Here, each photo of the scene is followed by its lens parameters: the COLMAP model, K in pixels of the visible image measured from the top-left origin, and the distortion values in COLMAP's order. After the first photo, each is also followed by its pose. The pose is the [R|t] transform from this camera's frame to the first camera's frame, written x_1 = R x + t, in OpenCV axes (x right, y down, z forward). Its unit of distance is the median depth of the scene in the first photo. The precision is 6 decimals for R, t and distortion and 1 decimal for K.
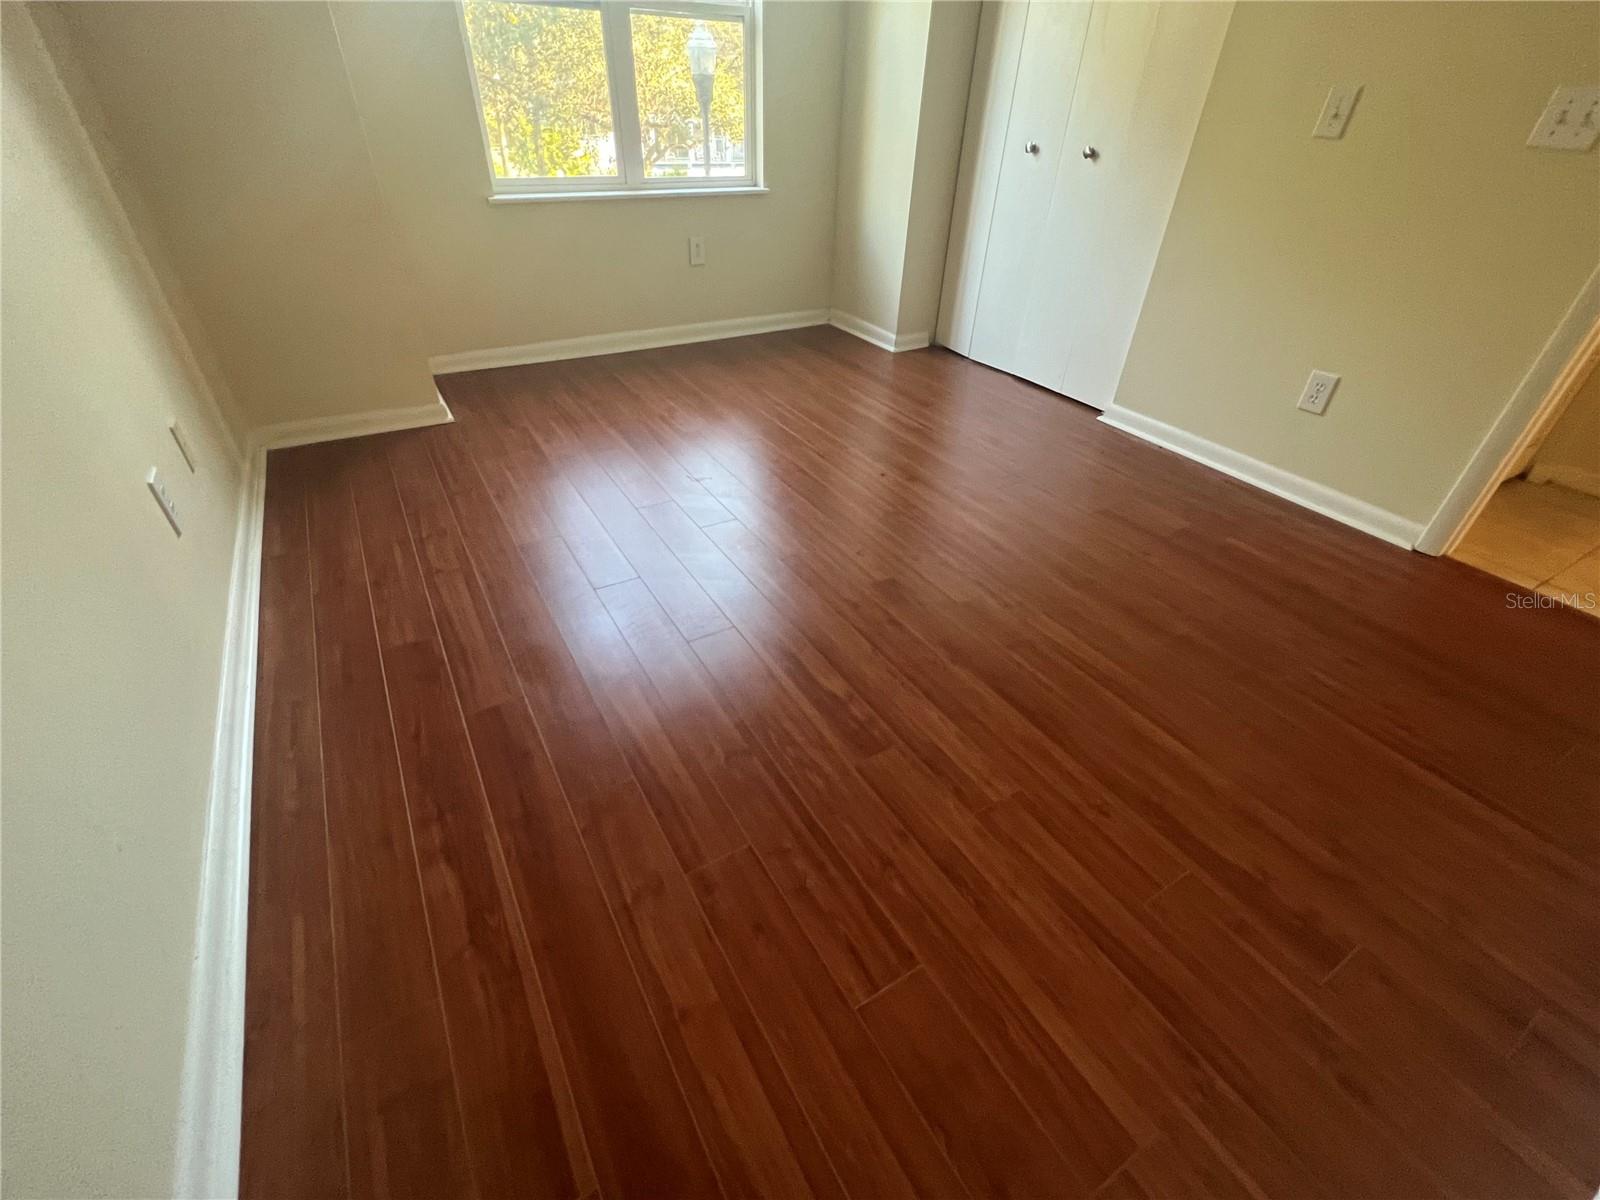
lens RADIAL K [[691.7, 0, 805.6], [0, 691.7, 606.1], [0, 0, 1]] dist [-0.001200, 0.001294]
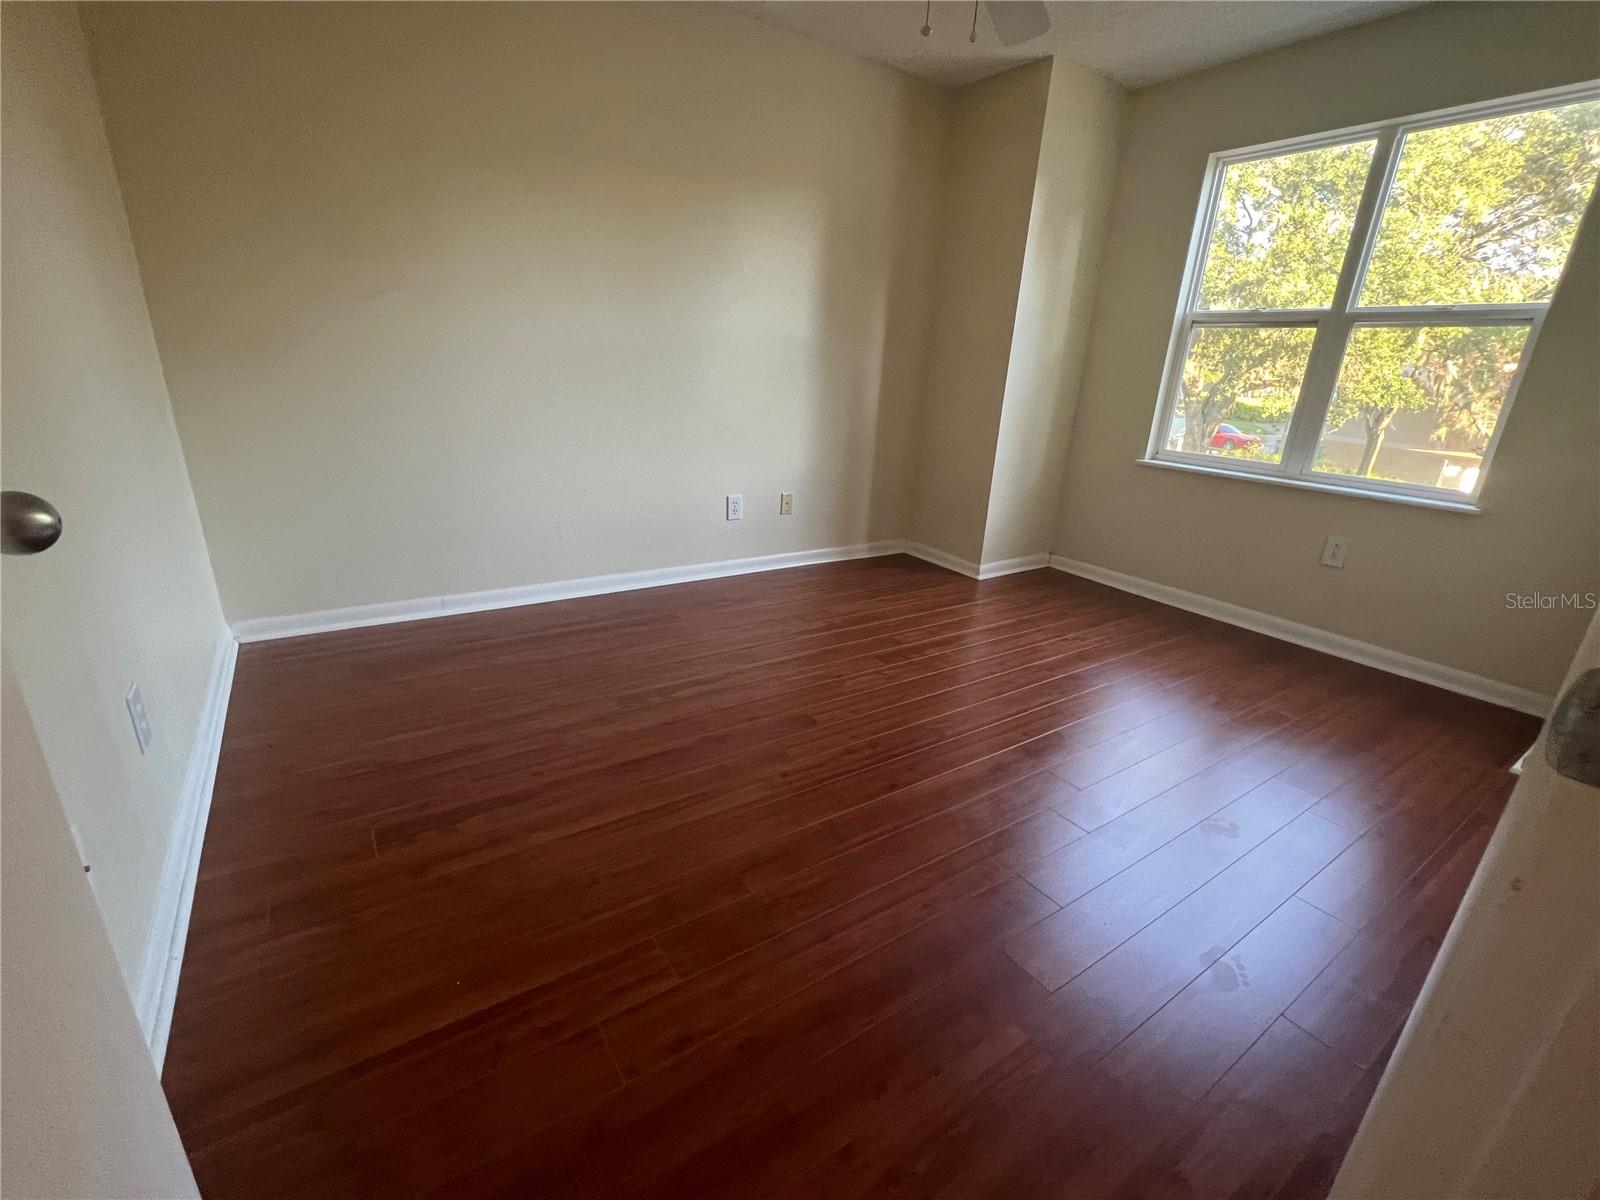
lens RADIAL K [[691.7, 0, 798.1], [0, 691.7, 604.2], [0, 0, 1]] dist [-0.001200, 0.001294]
pose [[0.049597, 0.303460, -0.951553, 0.715613], [-0.632804, 0.746646, 0.205130, -0.248507], [0.772722, 0.591972, 0.229062, 0.372208]]
